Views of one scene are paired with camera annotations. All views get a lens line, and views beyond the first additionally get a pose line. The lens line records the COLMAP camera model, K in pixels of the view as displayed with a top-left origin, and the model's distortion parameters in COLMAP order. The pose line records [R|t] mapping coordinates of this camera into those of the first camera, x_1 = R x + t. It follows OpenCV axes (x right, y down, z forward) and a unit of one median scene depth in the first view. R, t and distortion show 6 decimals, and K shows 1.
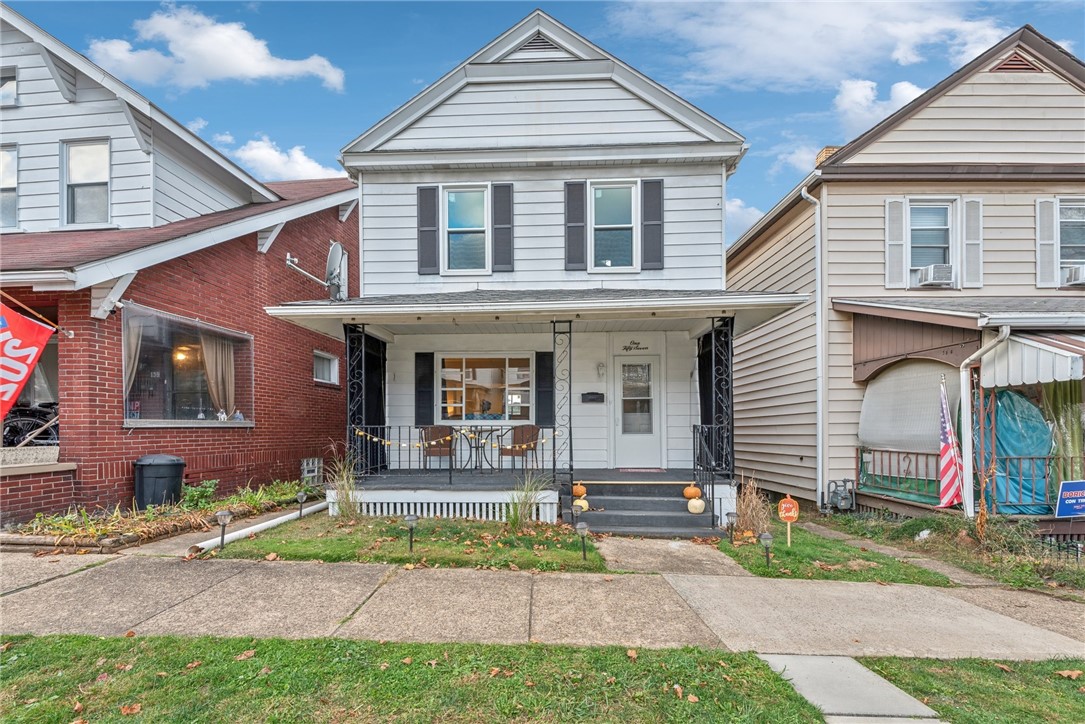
lens RADIAL K [[447.7, 0, 541.1], [0, 447.7, 435.6], [0, 0, 1]] dist [0.009423, -0.000161]
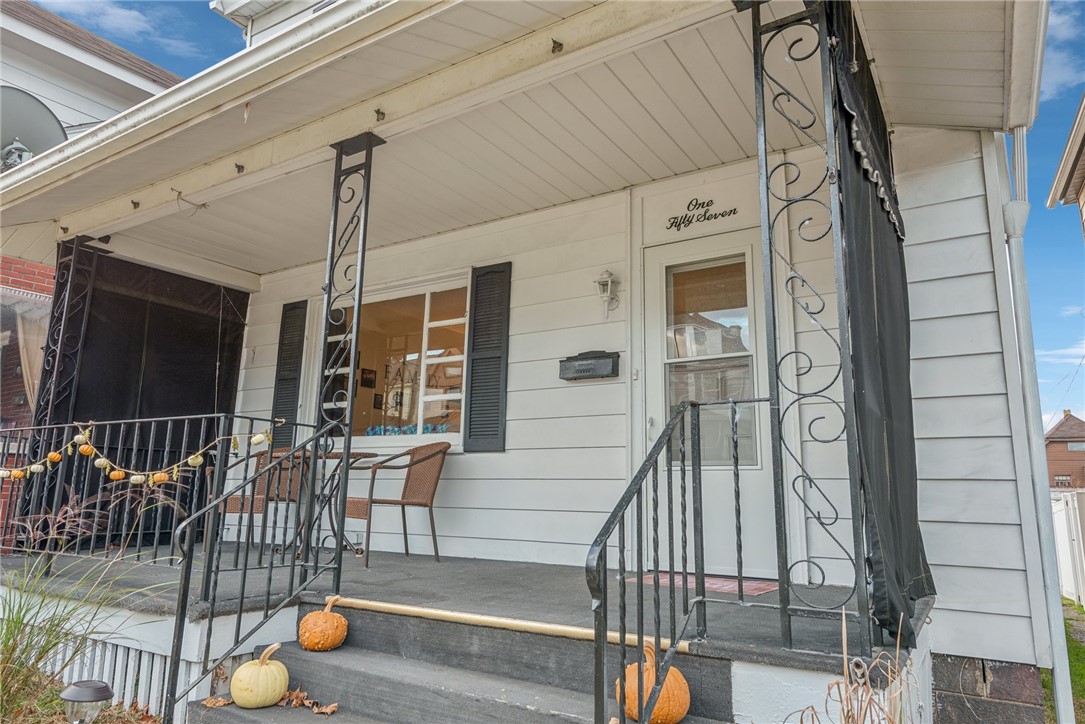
lens RADIAL K [[700.0, 0, 542.5], [0, 700.0, 362.0], [0, 0, 1]] dist [0.002924, 0.000495]
pose [[0.869406, -0.076258, -0.488178, 0.363286], [-0.025440, 0.979799, -0.198360, 0.027769], [0.493443, 0.184874, 0.849903, 0.496646]]
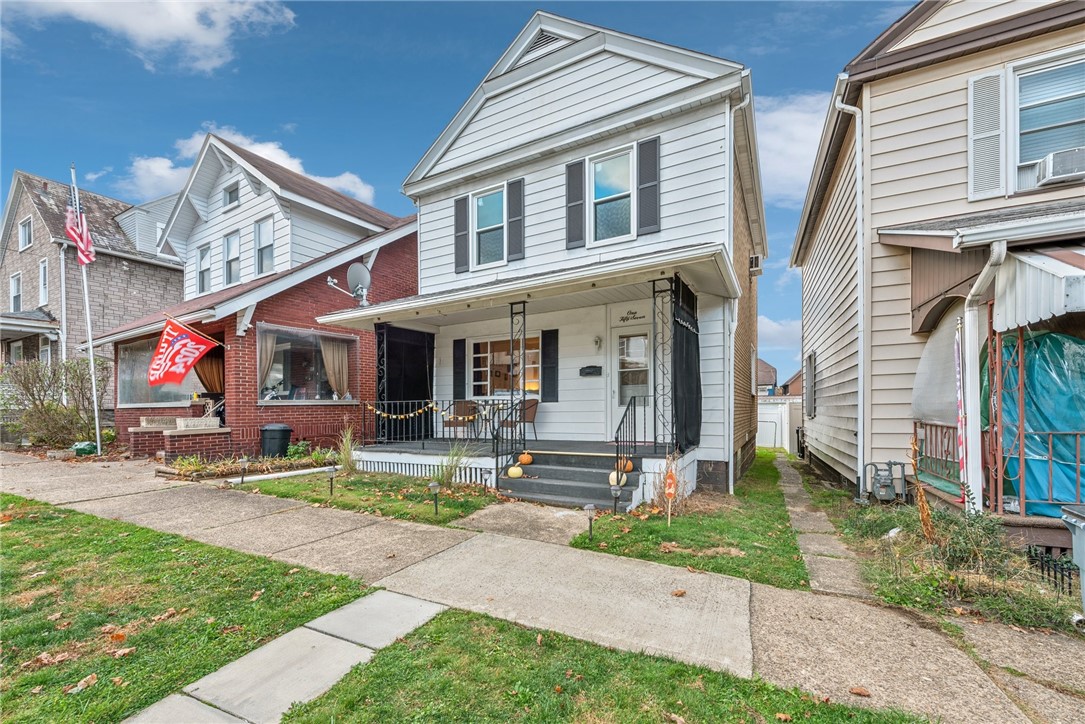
lens RADIAL K [[443.1, 0, 544.6], [0, 443.1, 414.3], [0, 0, 1]] dist [0.009945, -0.000259]
pose [[0.899740, -0.003994, -0.436408, 0.460599], [0.005516, 0.999982, 0.002219, 0.010443], [0.436392, -0.004404, 0.899746, 0.051081]]
